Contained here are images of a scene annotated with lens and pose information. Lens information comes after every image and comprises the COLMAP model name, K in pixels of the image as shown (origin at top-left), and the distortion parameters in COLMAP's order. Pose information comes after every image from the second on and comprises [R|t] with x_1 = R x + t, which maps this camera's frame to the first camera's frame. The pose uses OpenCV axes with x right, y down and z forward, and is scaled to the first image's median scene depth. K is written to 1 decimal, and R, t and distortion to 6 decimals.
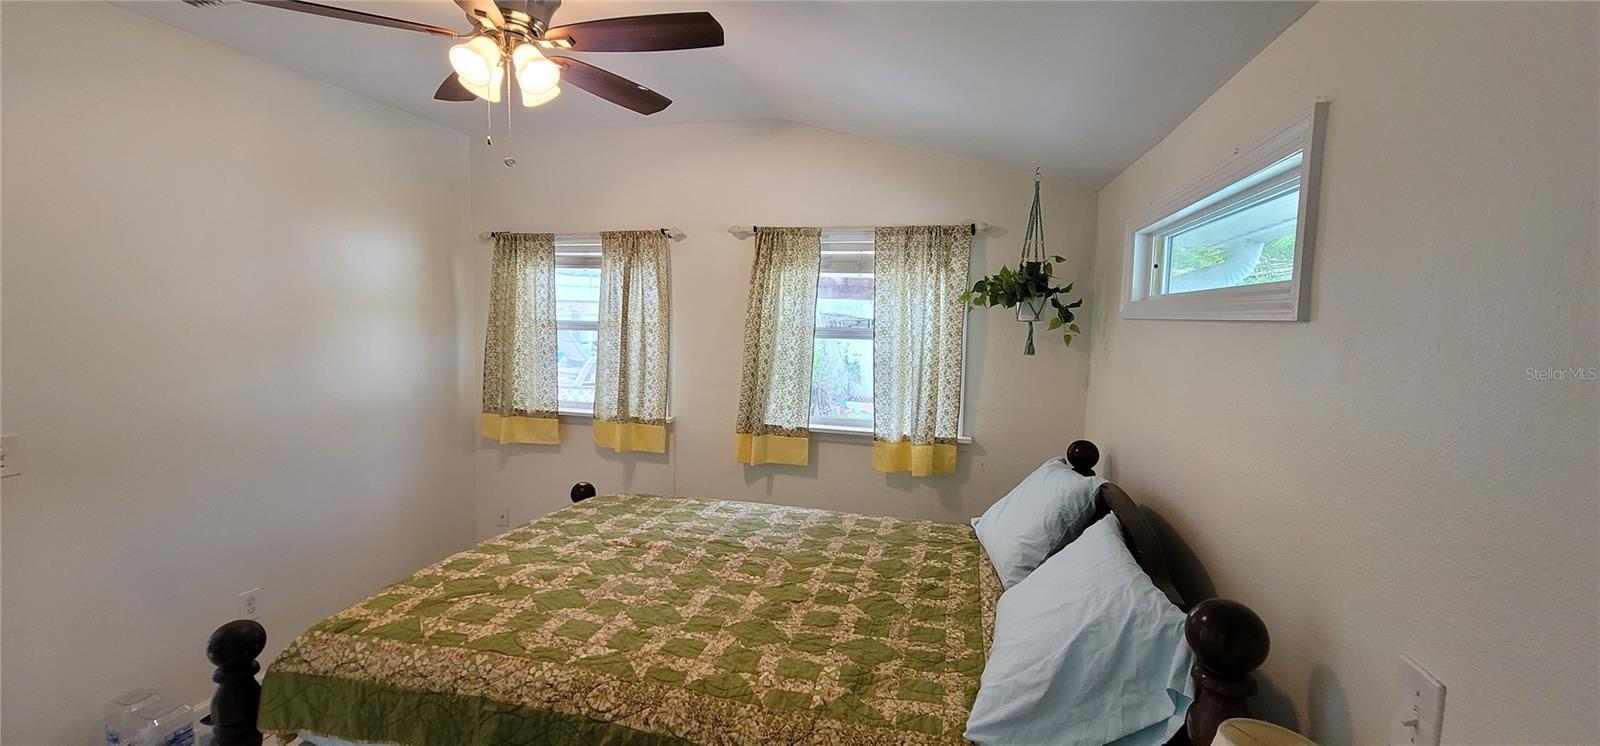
lens RADIAL K [[648.2, 0, 792.8], [0, 648.2, 377.0], [0, 0, 1]] dist [-0.008675, -0.000645]
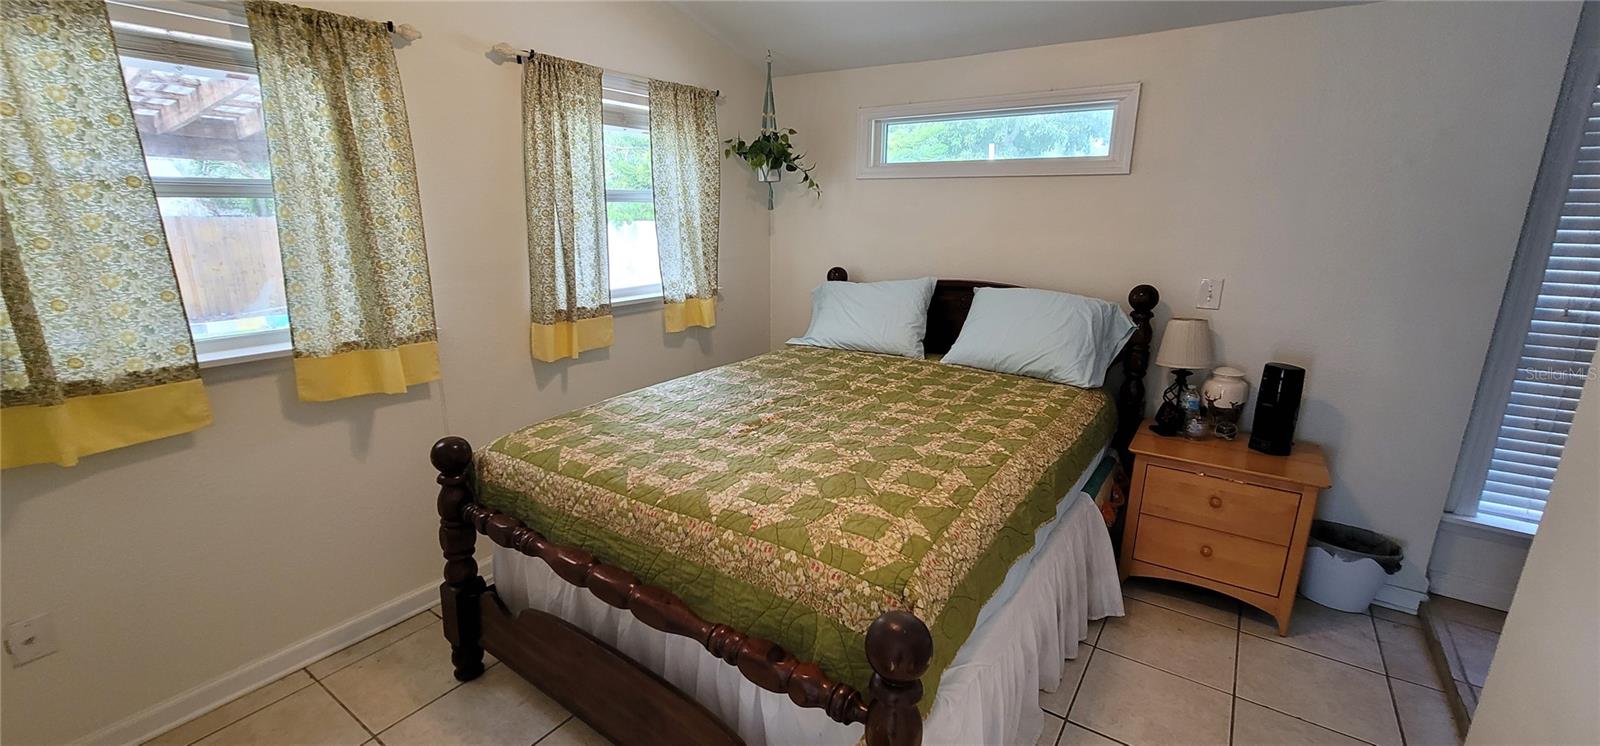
lens RADIAL K [[648.2, 0, 792.8], [0, 648.2, 377.0], [0, 0, 1]] dist [-0.008675, -0.000645]
pose [[0.359162, -0.257381, 0.897083, -0.866328], [0.091004, 0.966298, 0.240805, -0.019780], [-0.928828, -0.004850, 0.370480, 0.513812]]
